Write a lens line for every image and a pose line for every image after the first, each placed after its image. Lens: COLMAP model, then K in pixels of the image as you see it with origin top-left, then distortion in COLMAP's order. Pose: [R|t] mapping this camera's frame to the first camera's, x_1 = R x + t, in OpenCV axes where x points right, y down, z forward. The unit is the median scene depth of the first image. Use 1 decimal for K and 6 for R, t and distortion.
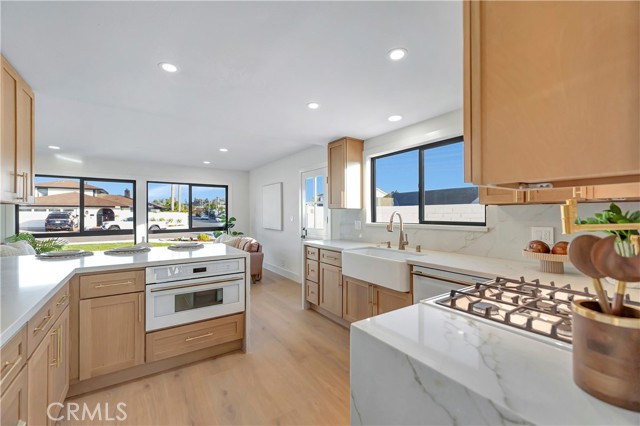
lens RADIAL K [[268.8, 0, 321.3], [0, 268.8, 210.0], [0, 0, 1]] dist [0.002122, 0.000306]
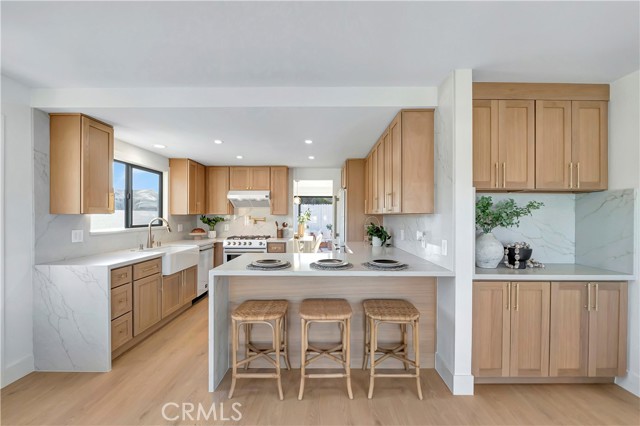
lens RADIAL K [[275.8, 0, 320.6], [0, 275.8, 216.6], [0, 0, 1]] dist [-0.009838, 0.000020]
pose [[-0.821831, -0.001175, 0.569730, -0.622975], [-0.007244, 0.999939, -0.008388, 0.002905], [-0.569685, -0.011020, -0.821789, 0.914274]]
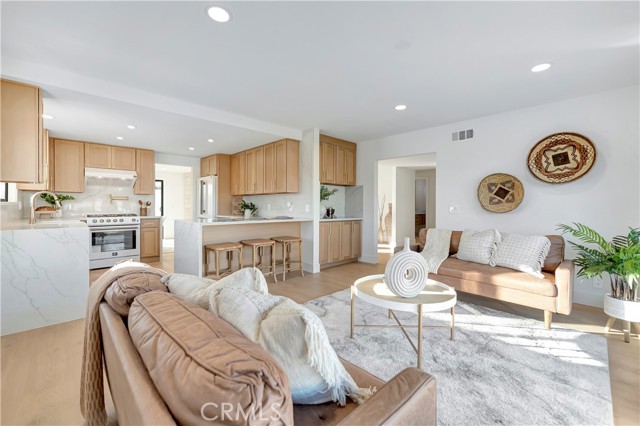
lens RADIAL K [[268.8, 0, 321.3], [0, 268.8, 210.0], [0, 0, 1]] dist [0.002122, 0.000306]
pose [[-0.986714, 0.000709, -0.162468, -0.433070], [0.000011, 0.999991, 0.004293, 0.048594], [0.162470, 0.004235, -0.986704, 1.355156]]
